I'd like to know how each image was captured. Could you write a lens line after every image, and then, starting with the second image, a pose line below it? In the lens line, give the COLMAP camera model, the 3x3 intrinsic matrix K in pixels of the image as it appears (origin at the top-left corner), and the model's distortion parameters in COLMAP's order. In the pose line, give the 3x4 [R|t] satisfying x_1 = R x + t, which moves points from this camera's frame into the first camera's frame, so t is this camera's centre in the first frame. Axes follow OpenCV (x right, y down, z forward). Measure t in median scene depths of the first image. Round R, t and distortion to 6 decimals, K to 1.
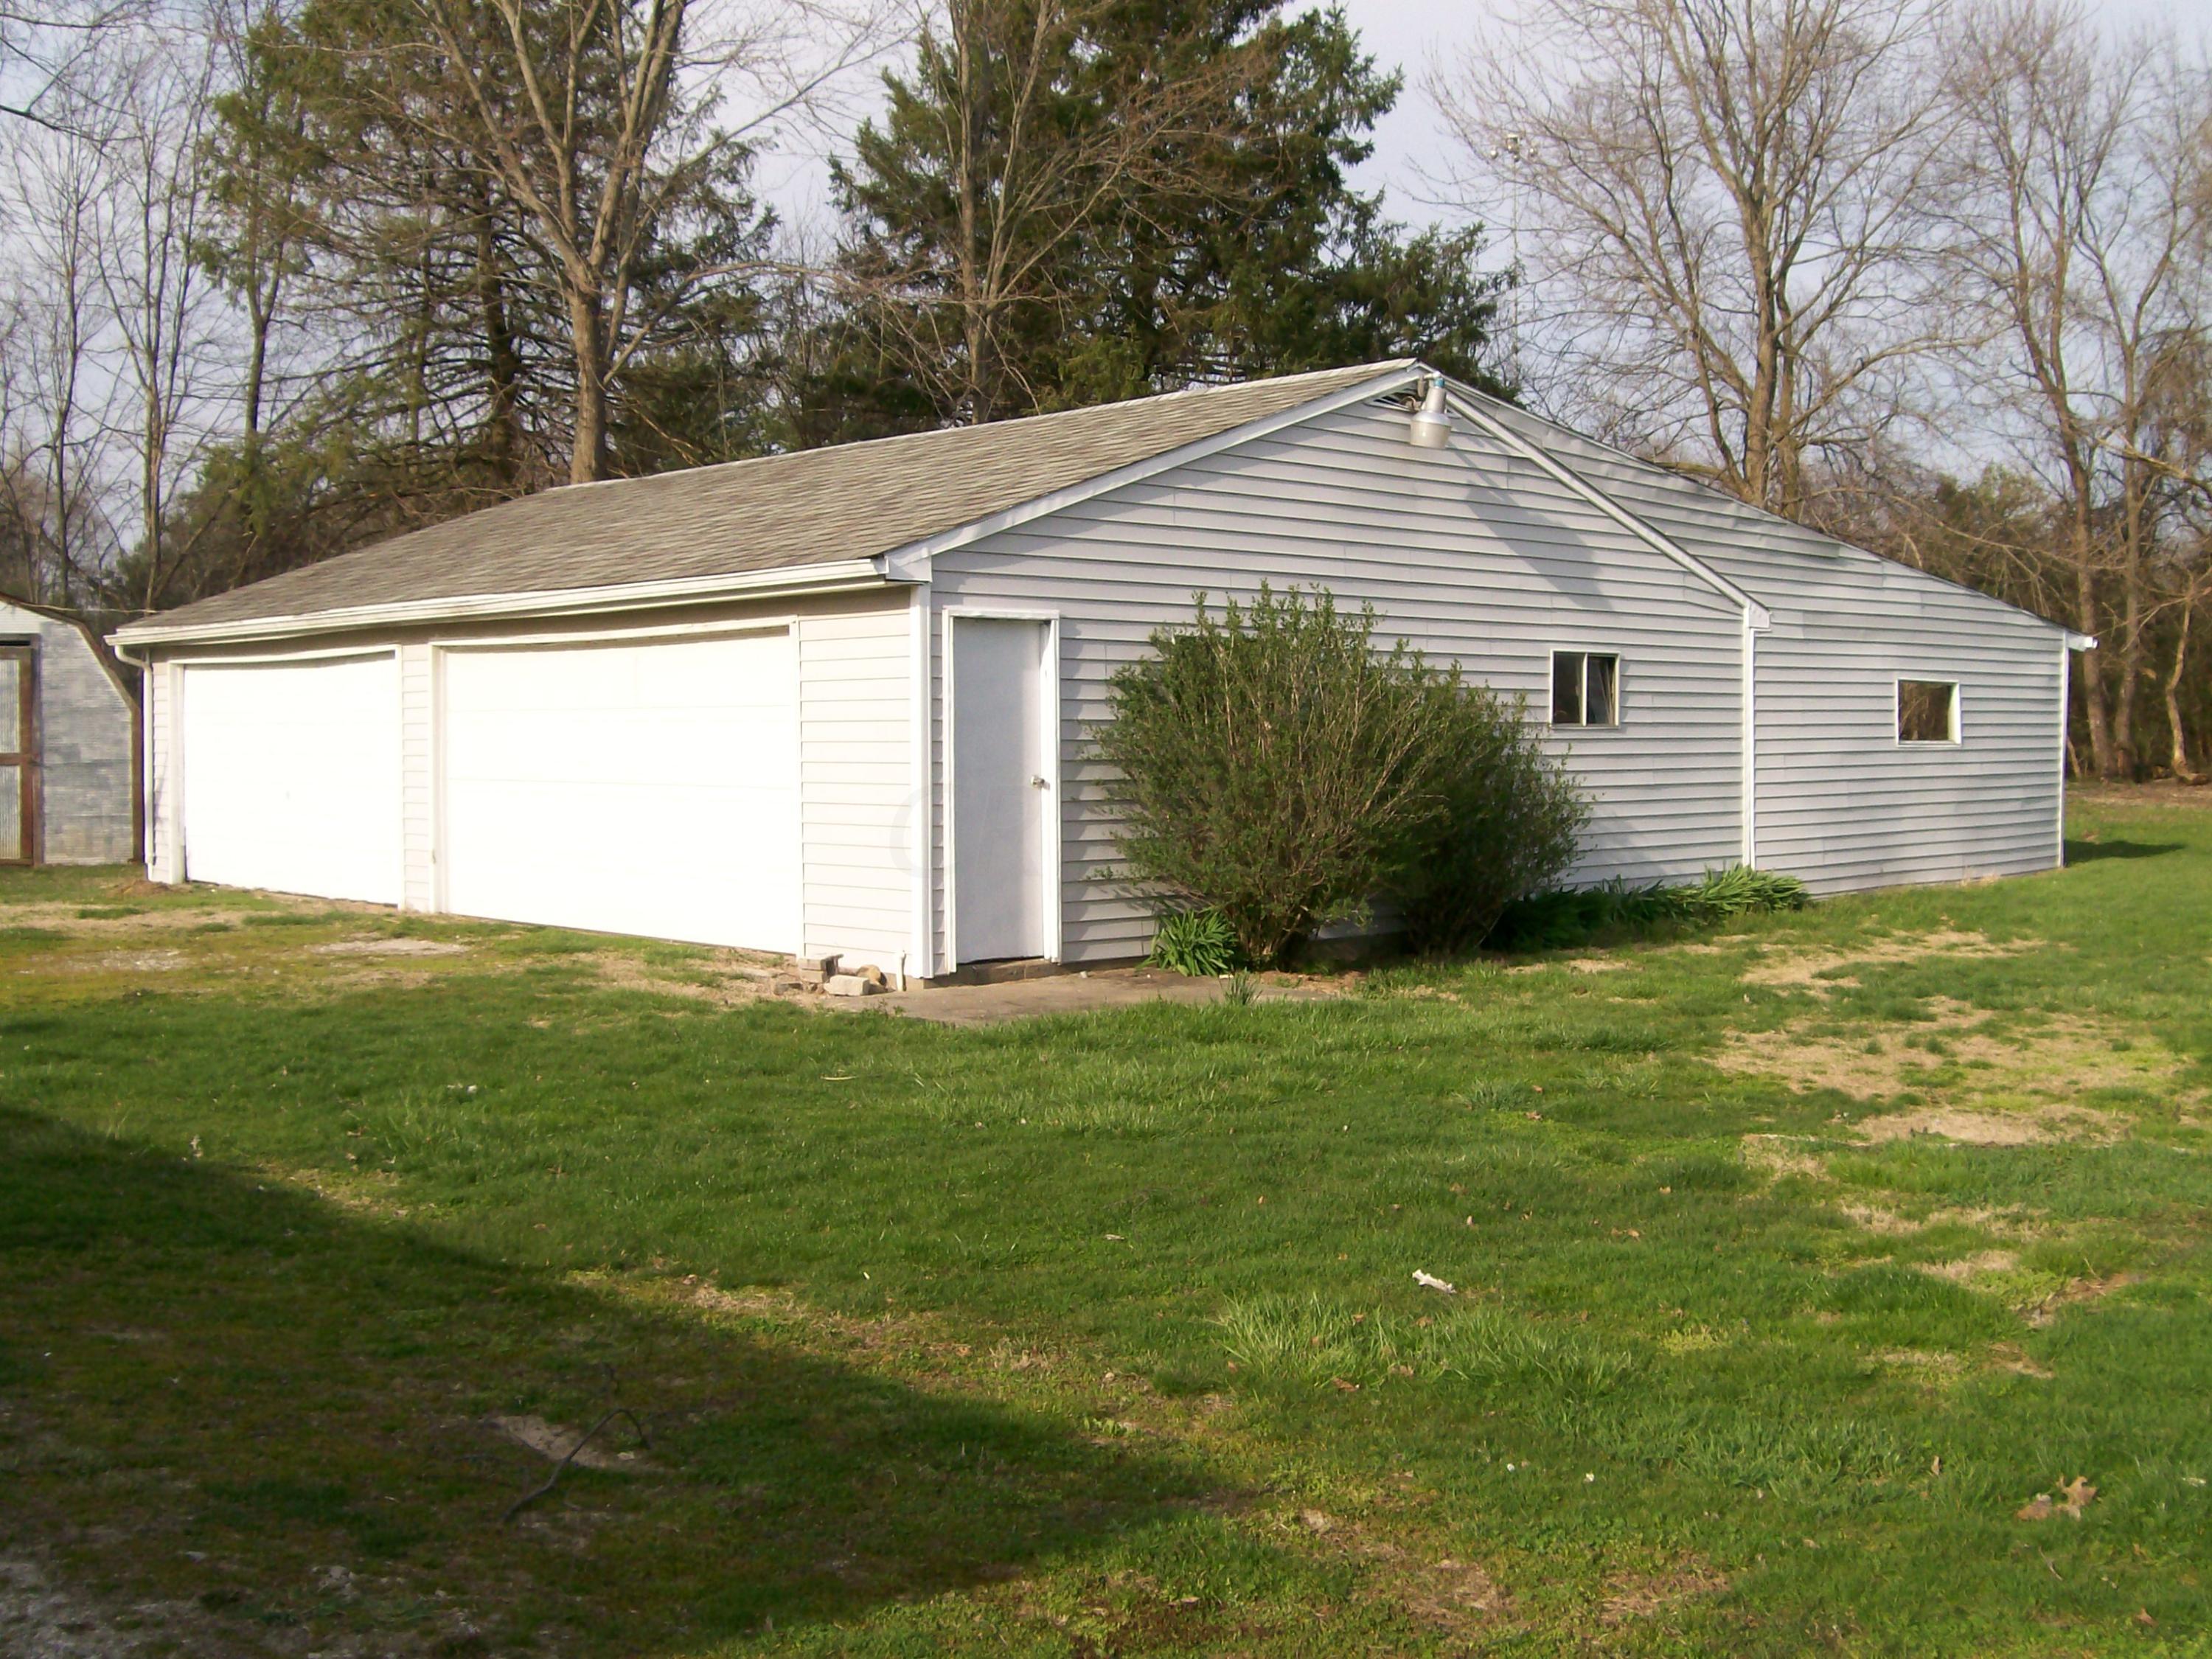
lens RADIAL K [[2310.0, 0, 1109.2], [0, 2310.0, 793.9], [0, 0, 1]] dist [-0.124169, 0.010462]
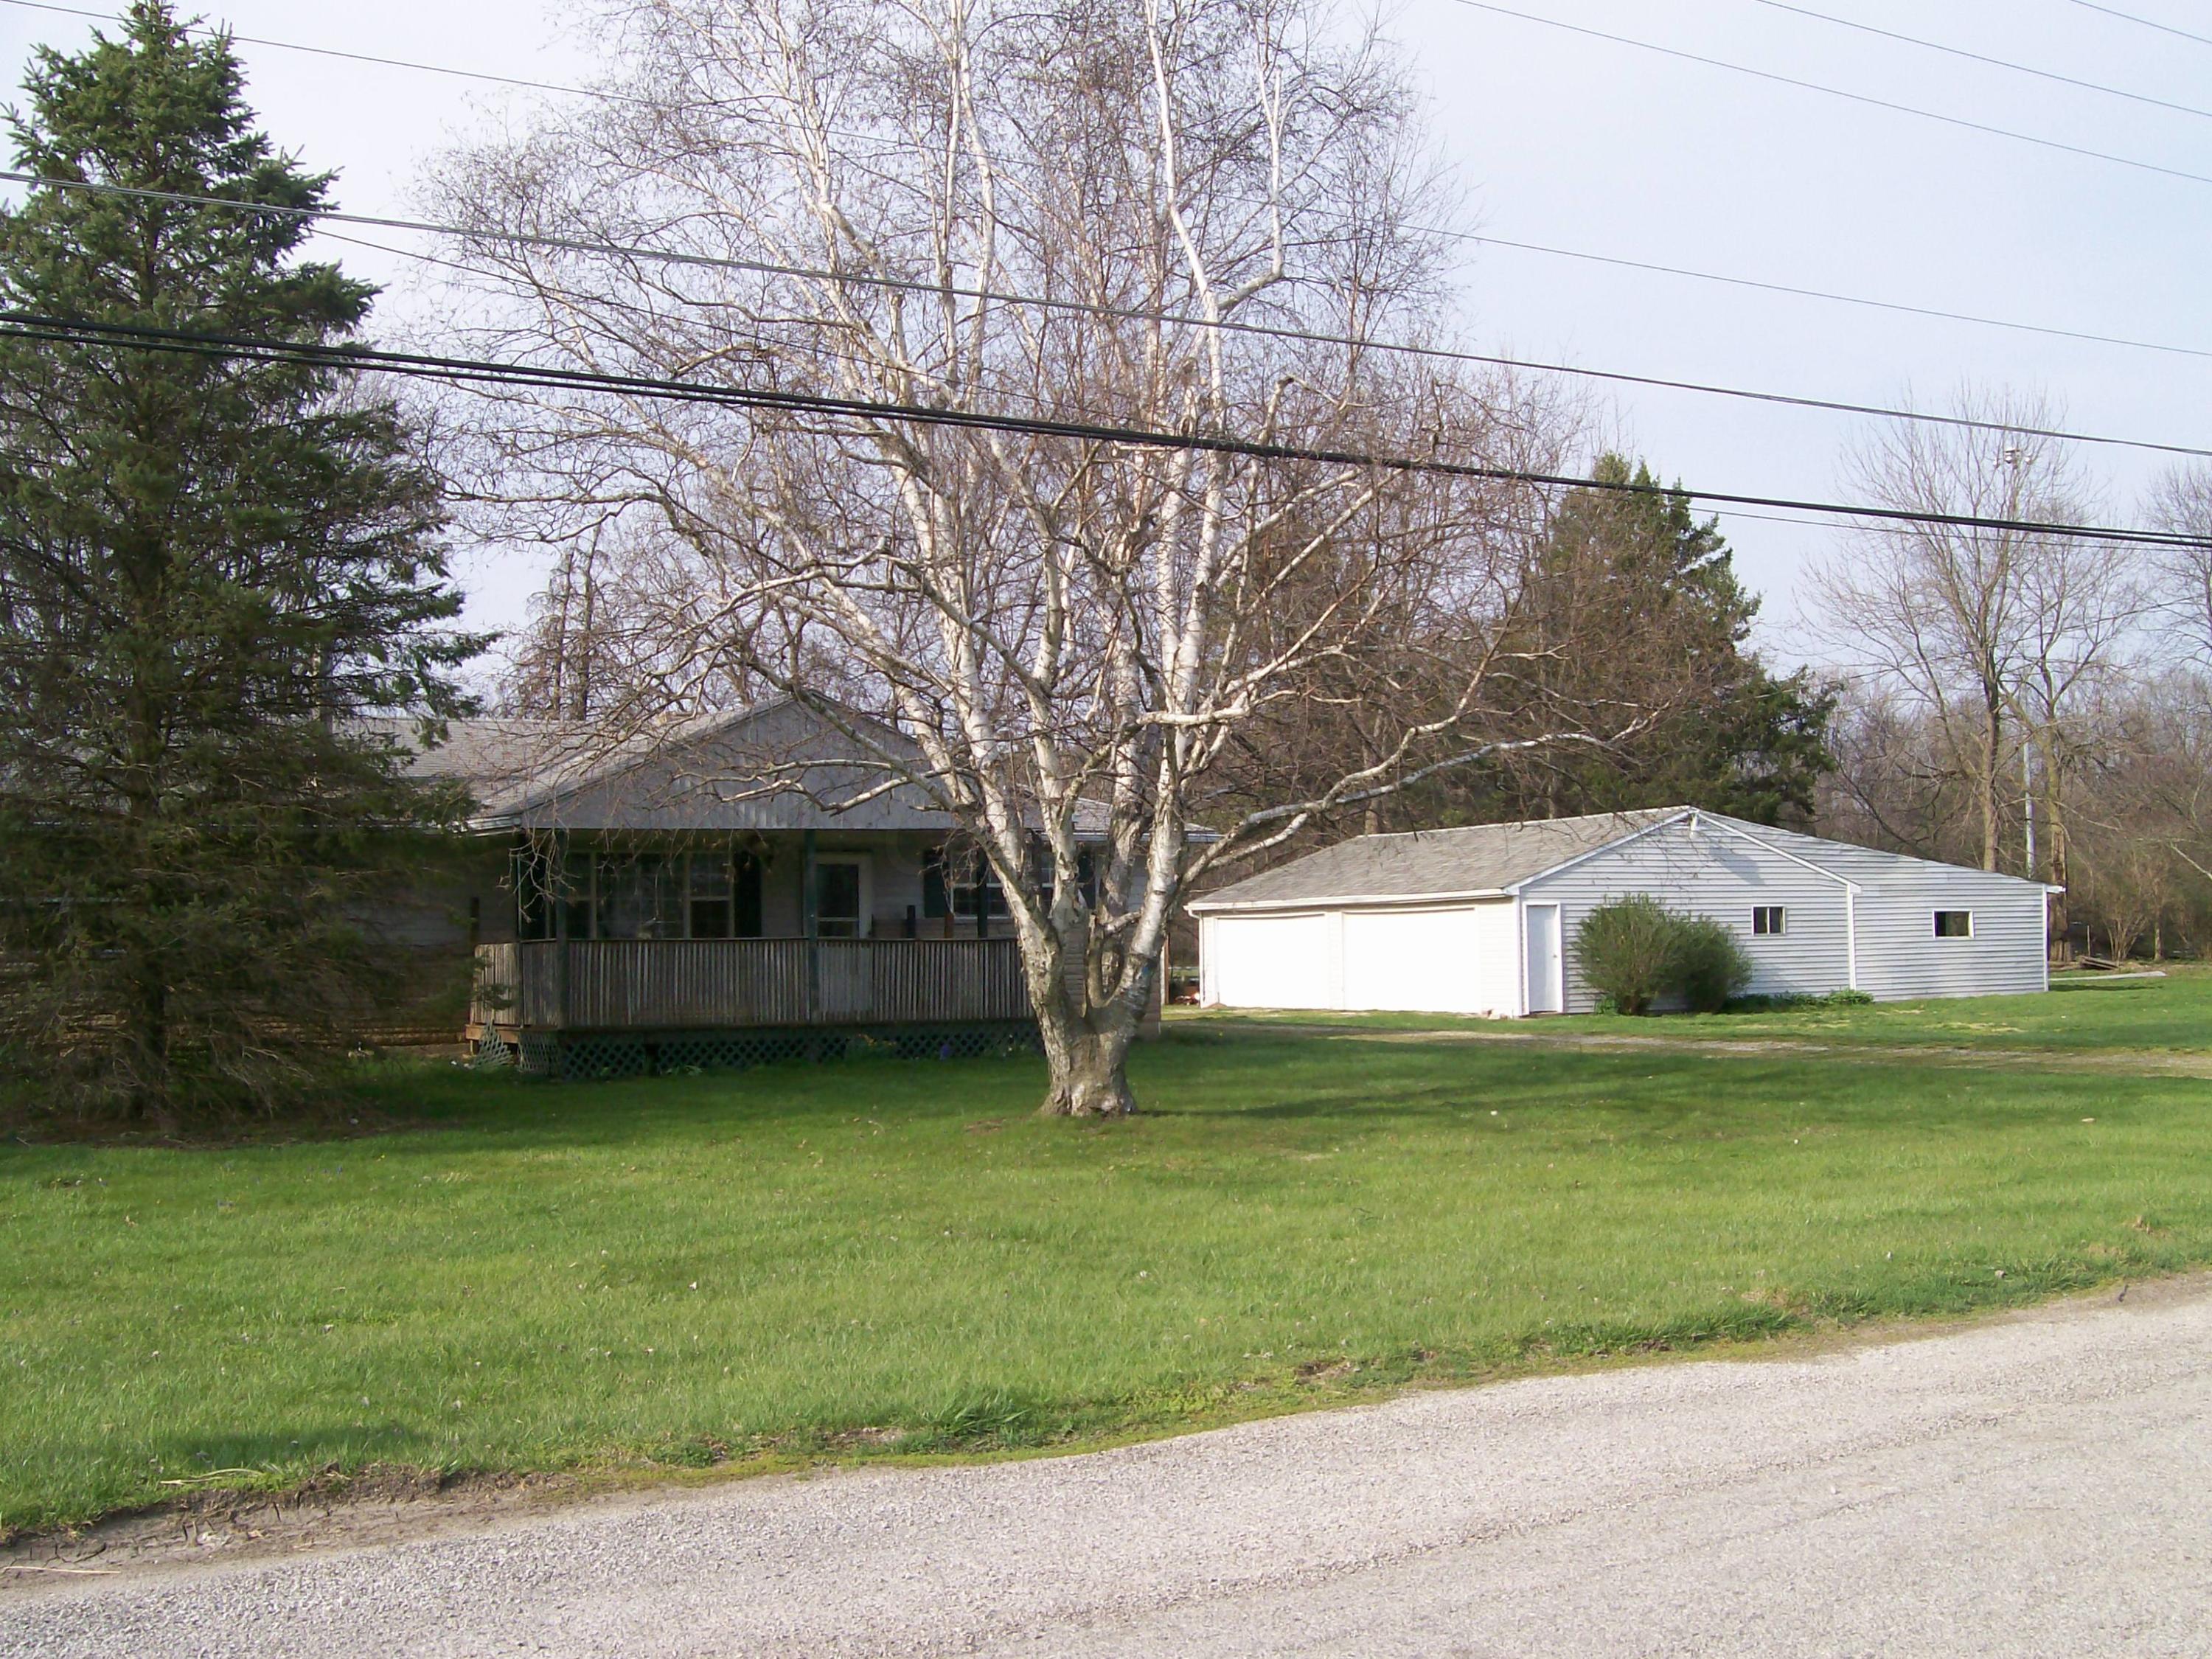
lens RADIAL K [[2310.0, 0, 1109.2], [0, 2310.0, 793.9], [0, 0, 1]] dist [-0.124169, 0.010462]
pose [[0.965578, -0.029838, -0.258398, 0.155802], [0.005894, 0.995654, -0.092948, 0.048874], [0.260048, 0.088225, 0.961557, -1.714745]]
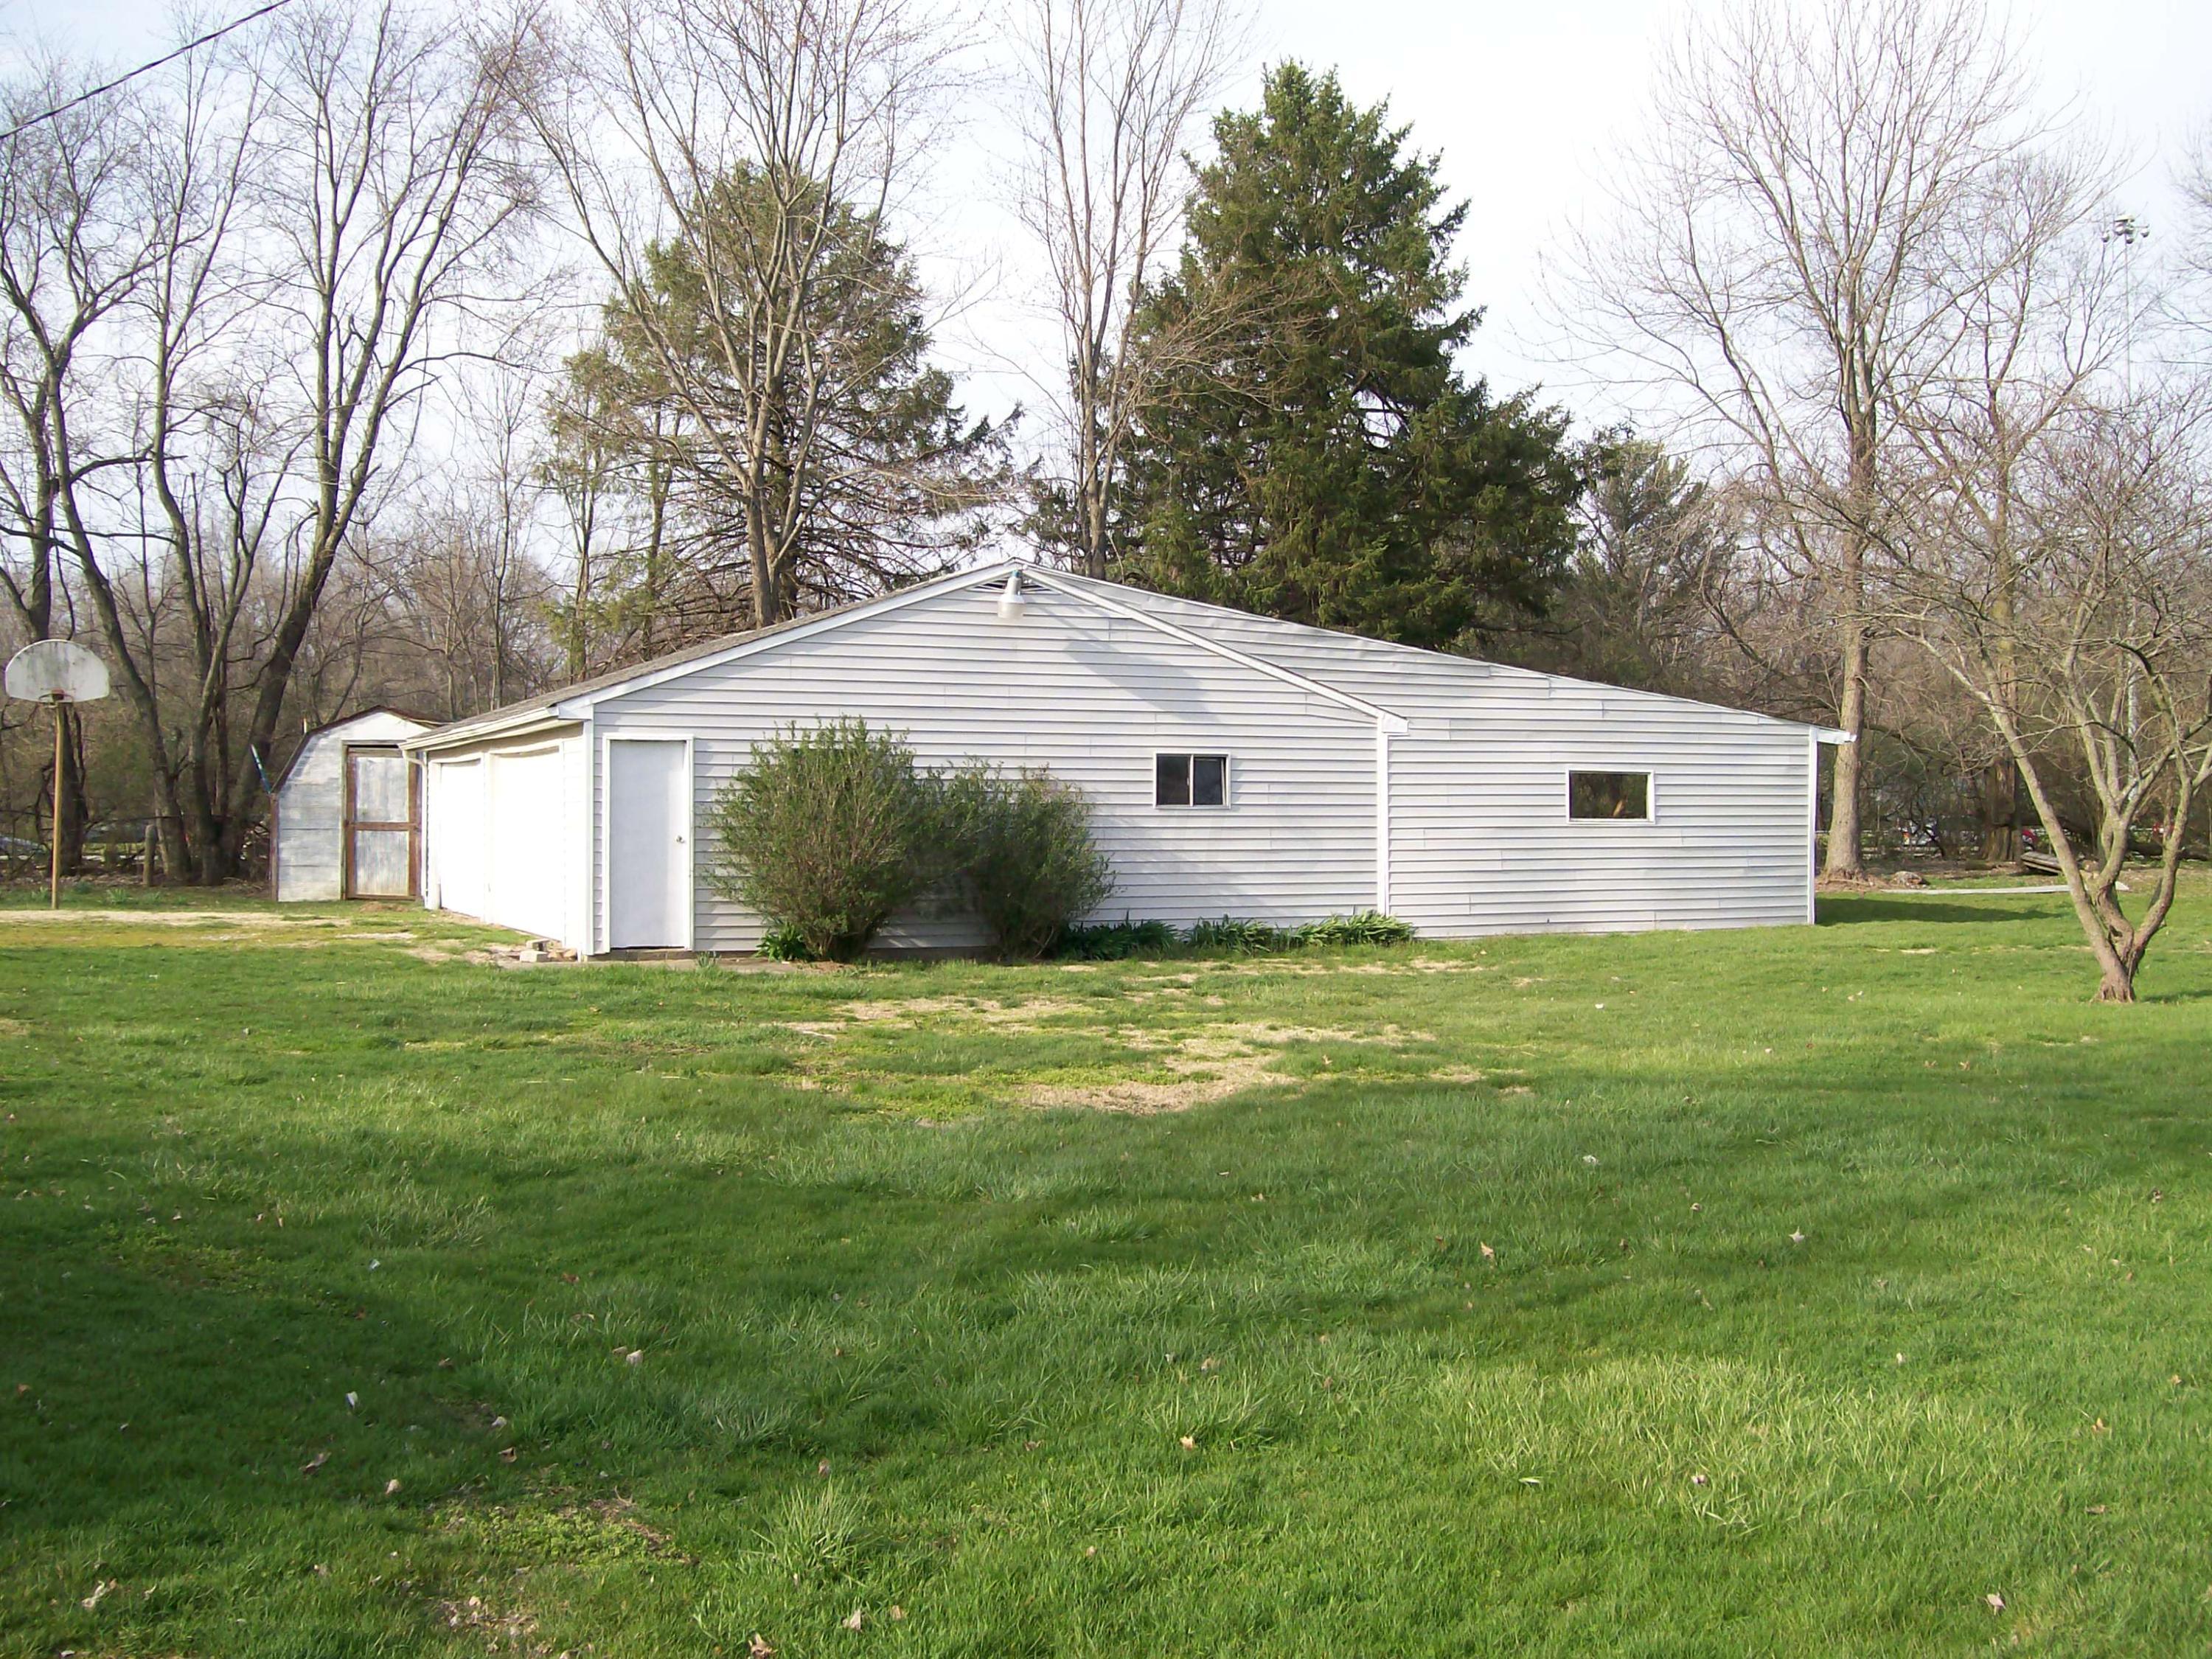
lens RADIAL K [[2310.0, 0, 1109.2], [0, 2310.0, 793.9], [0, 0, 1]] dist [-0.124169, 0.010462]
pose [[0.939969, 0.000623, -0.341259, 0.627660], [-0.012890, 0.999350, -0.033678, 0.010436], [0.341016, 0.036055, 0.939366, -0.327841]]
